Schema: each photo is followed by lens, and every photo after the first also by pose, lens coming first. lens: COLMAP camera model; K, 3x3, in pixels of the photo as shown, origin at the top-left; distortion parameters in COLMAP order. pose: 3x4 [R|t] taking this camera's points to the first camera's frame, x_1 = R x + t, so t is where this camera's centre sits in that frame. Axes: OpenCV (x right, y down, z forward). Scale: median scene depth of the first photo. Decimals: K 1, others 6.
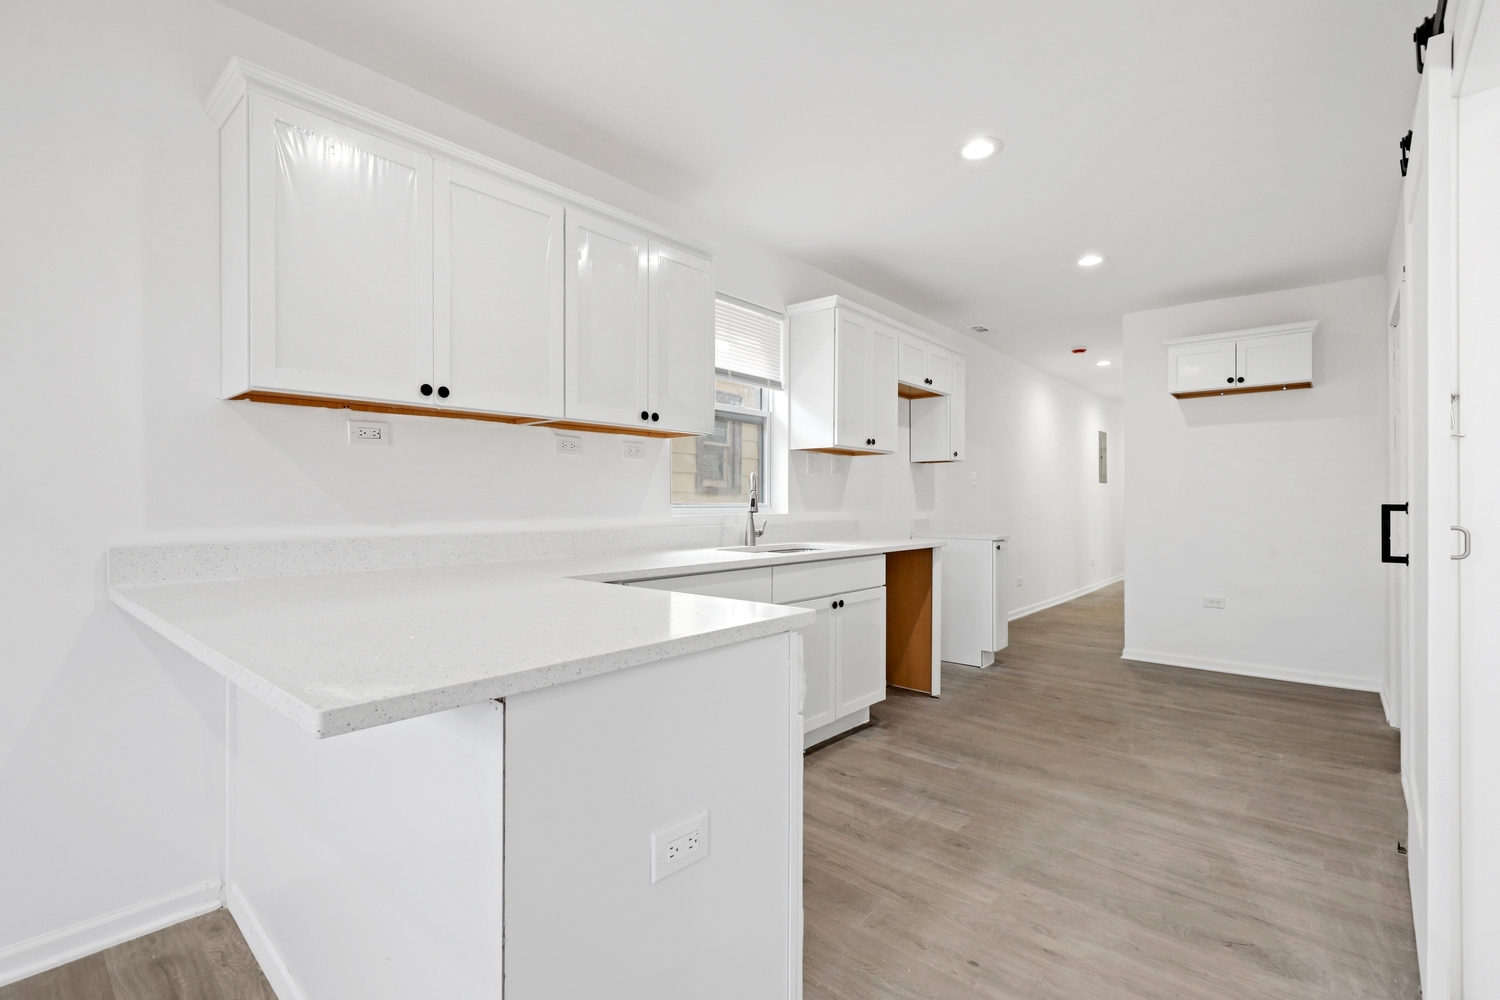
lens RADIAL K [[684.1, 0, 759.0], [0, 684.1, 502.6], [0, 0, 1]] dist [0.000017, -0.000115]
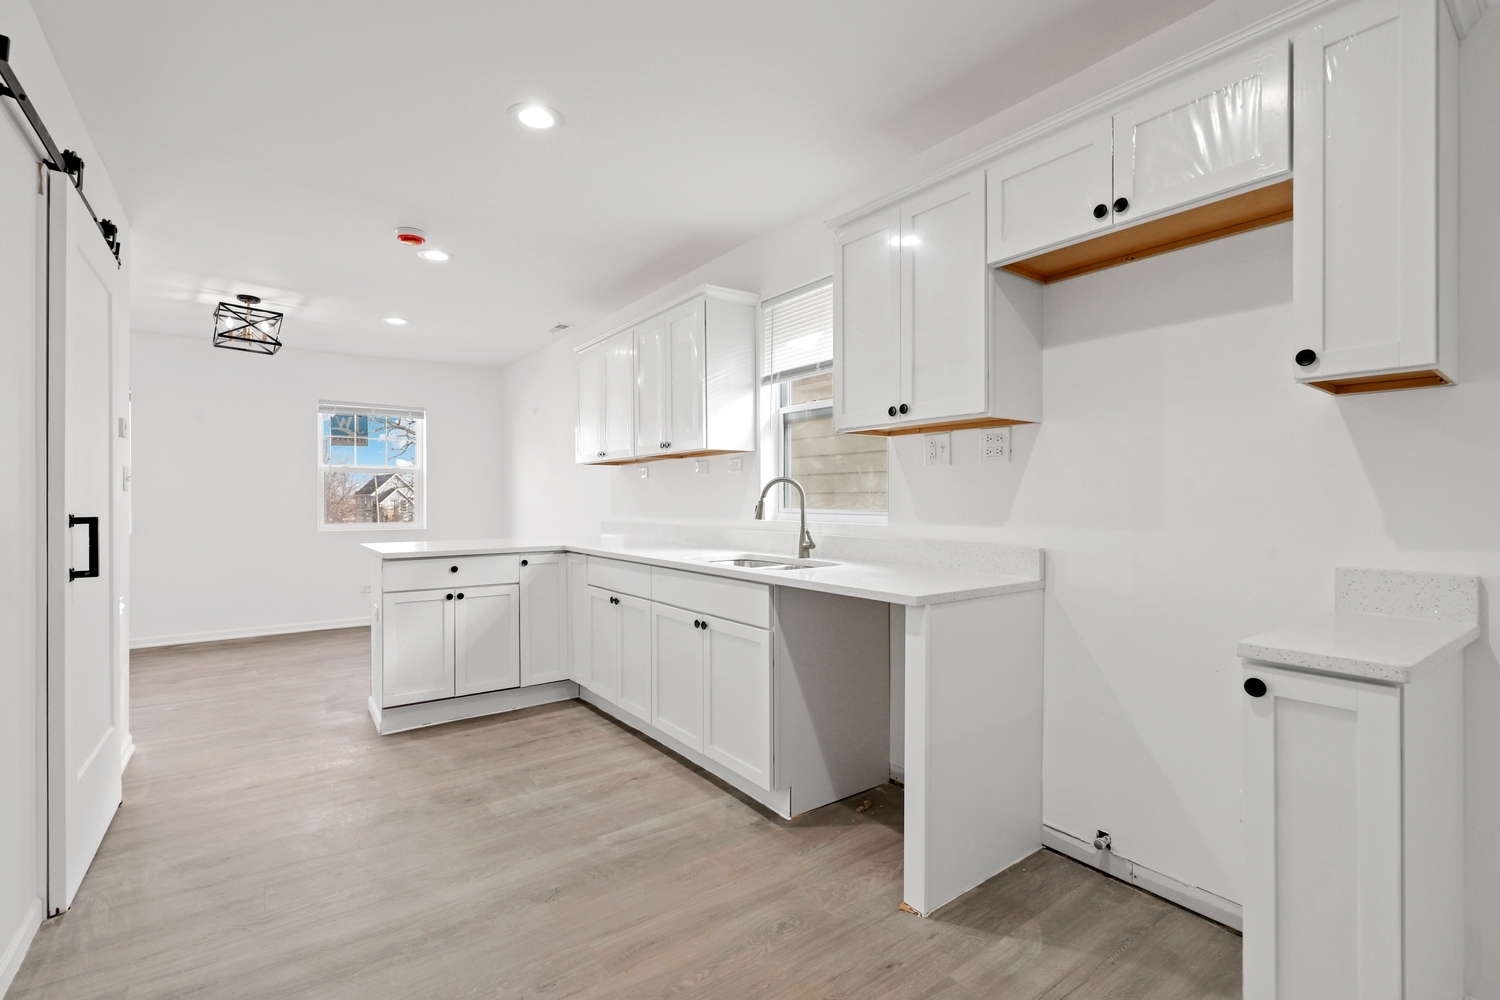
lens RADIAL K [[684.1, 0, 759.0], [0, 684.1, 502.6], [0, 0, 1]] dist [0.000017, -0.000115]
pose [[-0.221251, 0.006480, -0.975195, 1.034922], [0.001673, 0.999979, 0.006265, -0.016688], [0.975215, -0.000246, -0.221257, 1.361893]]
